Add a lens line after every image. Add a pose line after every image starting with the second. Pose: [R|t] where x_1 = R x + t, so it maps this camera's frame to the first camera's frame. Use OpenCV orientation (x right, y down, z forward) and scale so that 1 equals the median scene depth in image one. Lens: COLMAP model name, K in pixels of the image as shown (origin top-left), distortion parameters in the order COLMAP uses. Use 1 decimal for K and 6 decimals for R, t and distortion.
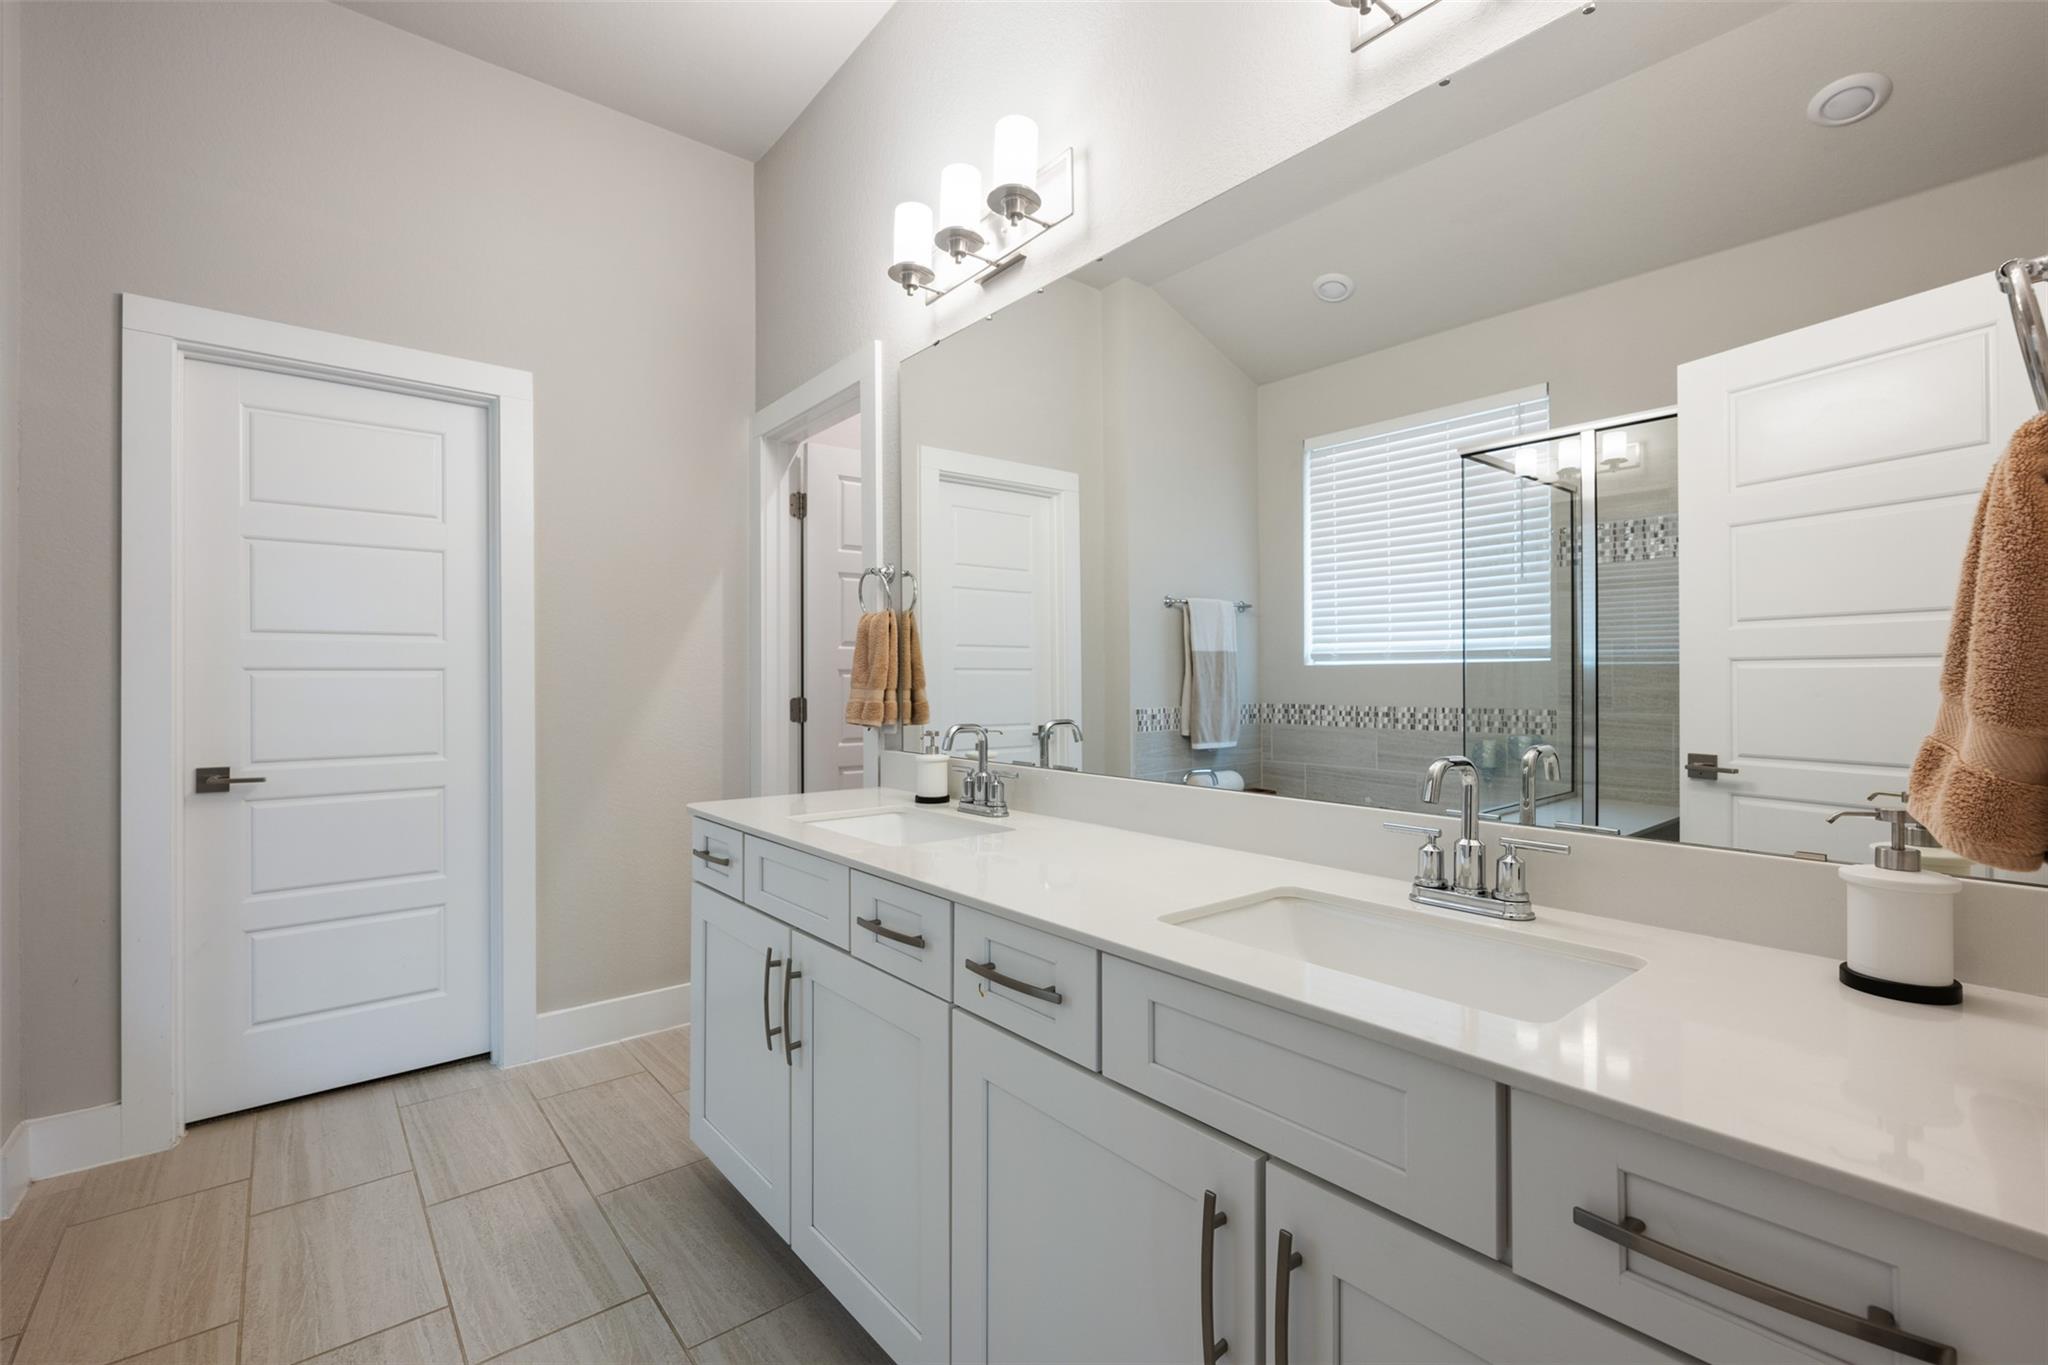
lens RADIAL K [[893.3, 0, 1014.9], [0, 893.3, 679.0], [0, 0, 1]] dist [-0.000397, 0.000862]
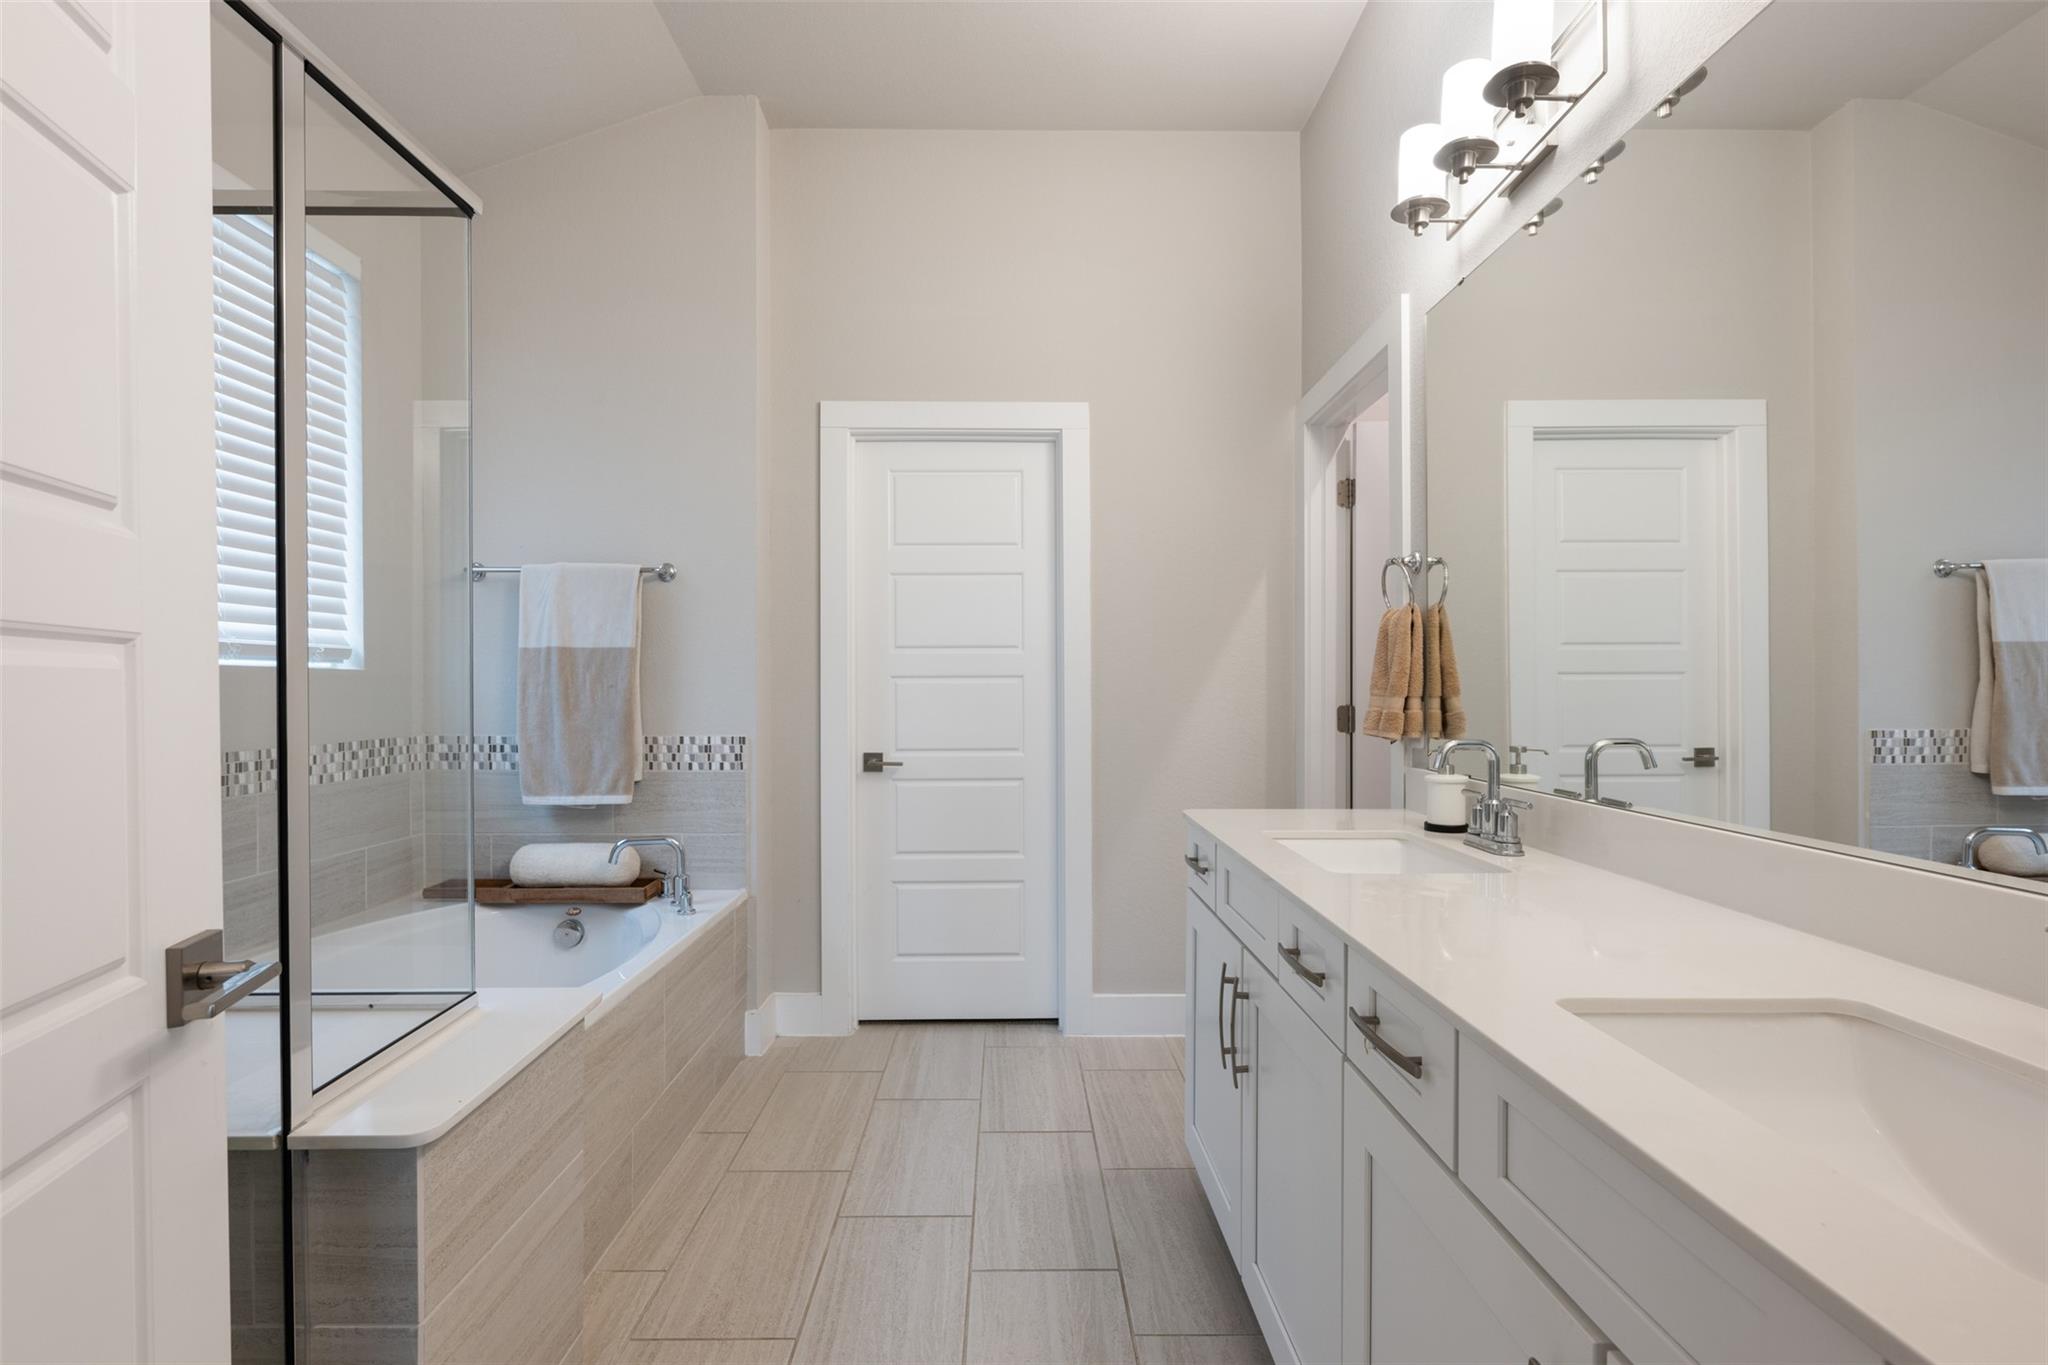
lens RADIAL K [[963.1, 0, 1016.6], [0, 963.1, 694.2], [0, 0, 1]] dist [-0.002207, -0.000664]
pose [[0.781396, 0.006606, -0.624001, 0.149632], [-0.000544, 0.999951, 0.009904, -0.000249], [0.624036, -0.007400, 0.781361, 0.036378]]
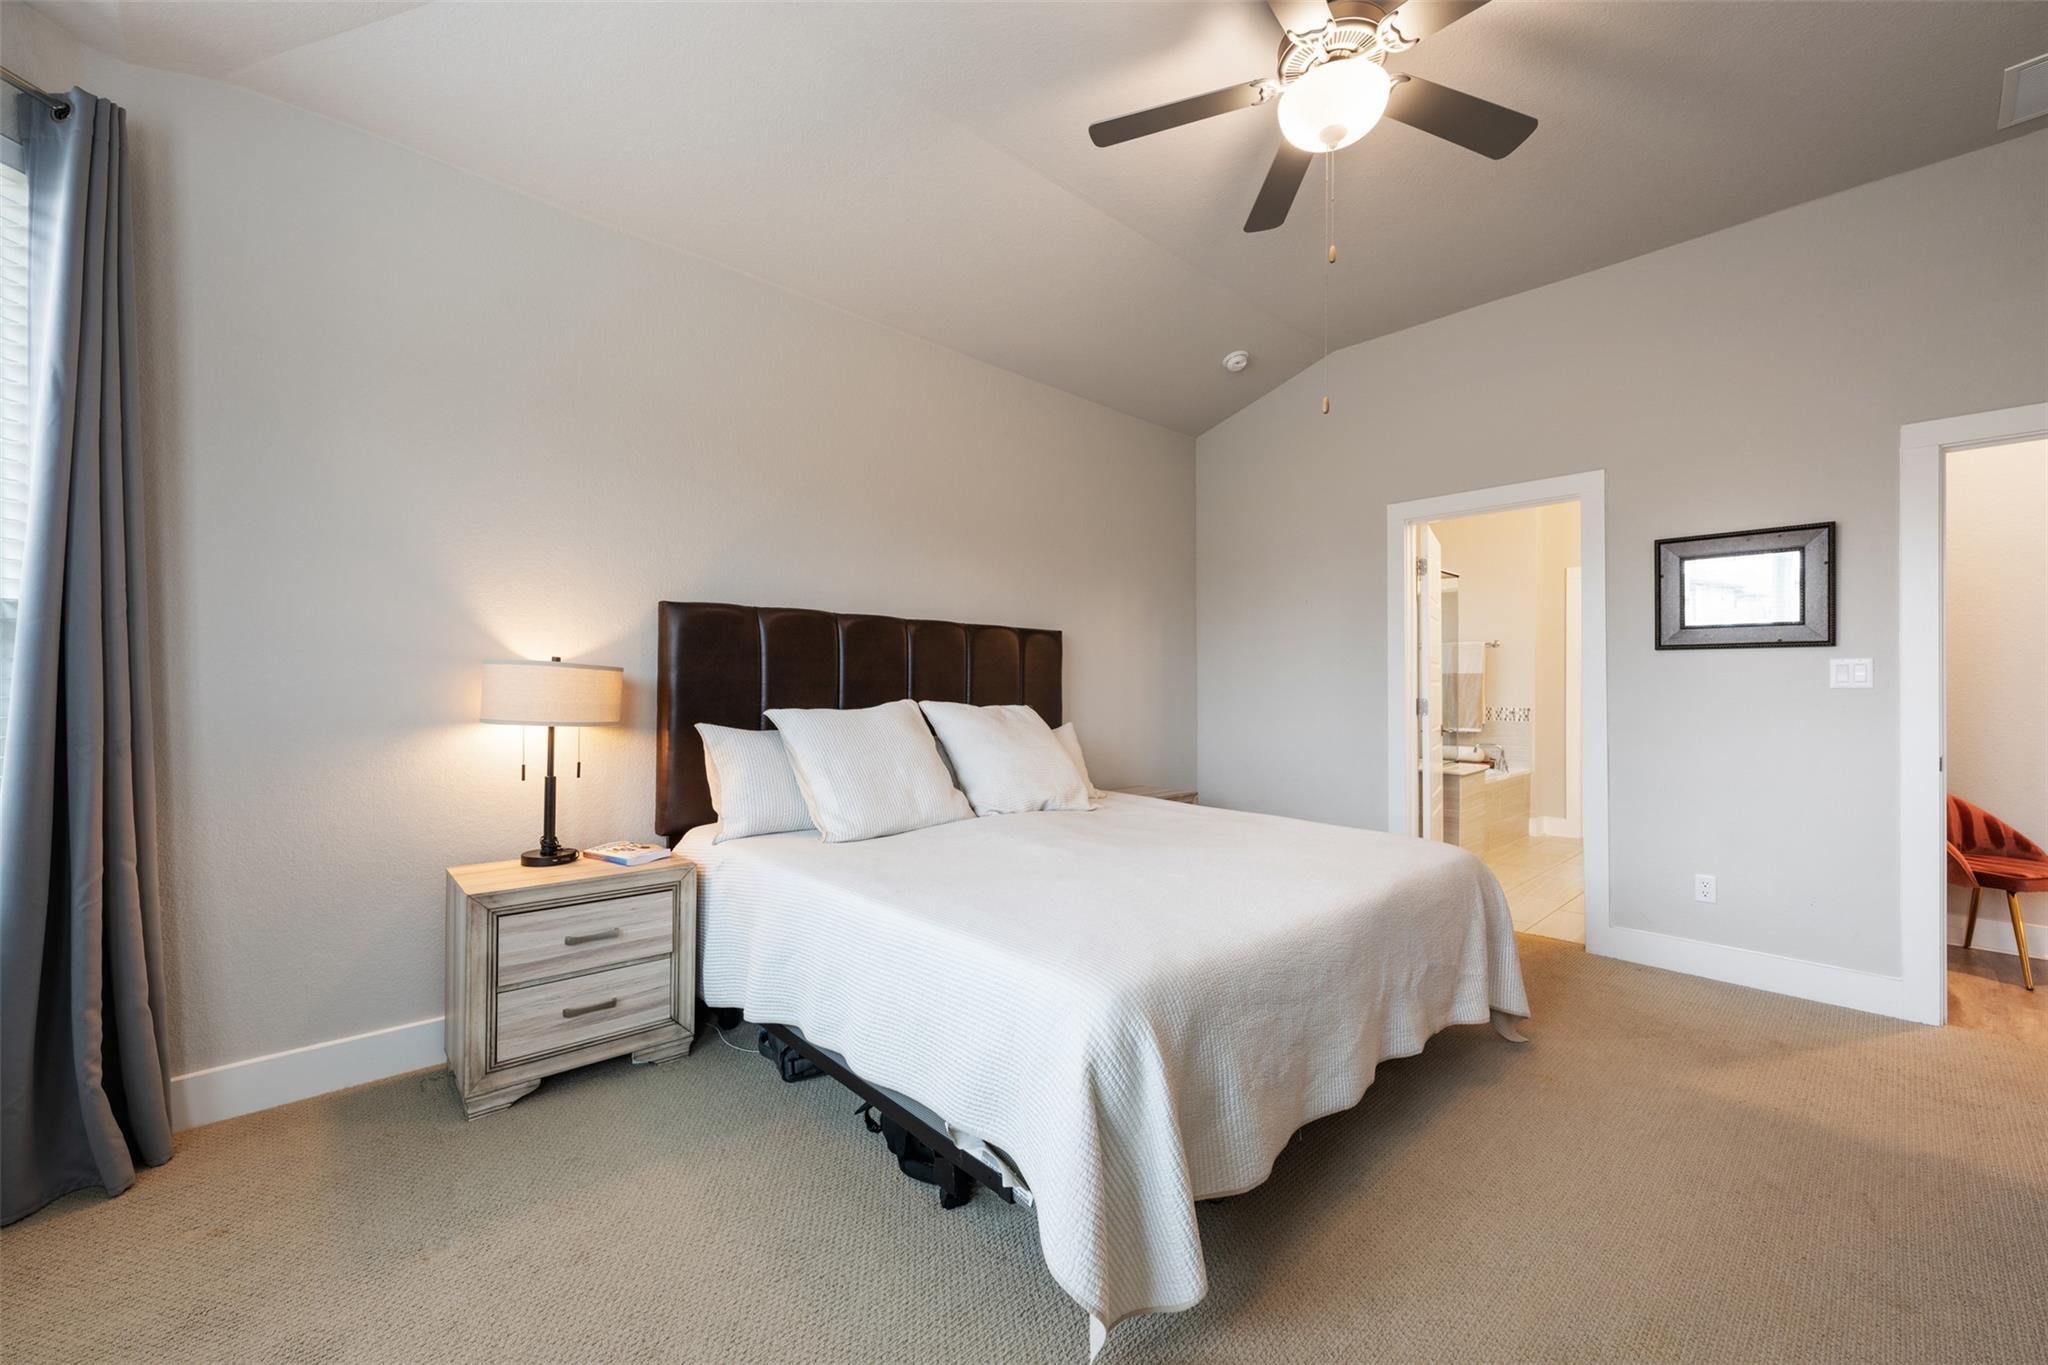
lens RADIAL K [[811.0, 0, 1031.0], [0, 811.0, 682.4], [0, 0, 1]] dist [-0.002301, 0.000526]
pose [[0.045077, 0.000376, -0.998983, 1.765945], [-0.001662, 0.999999, 0.000302, -0.015838], [0.998982, 0.001647, 0.045078, -1.019303]]
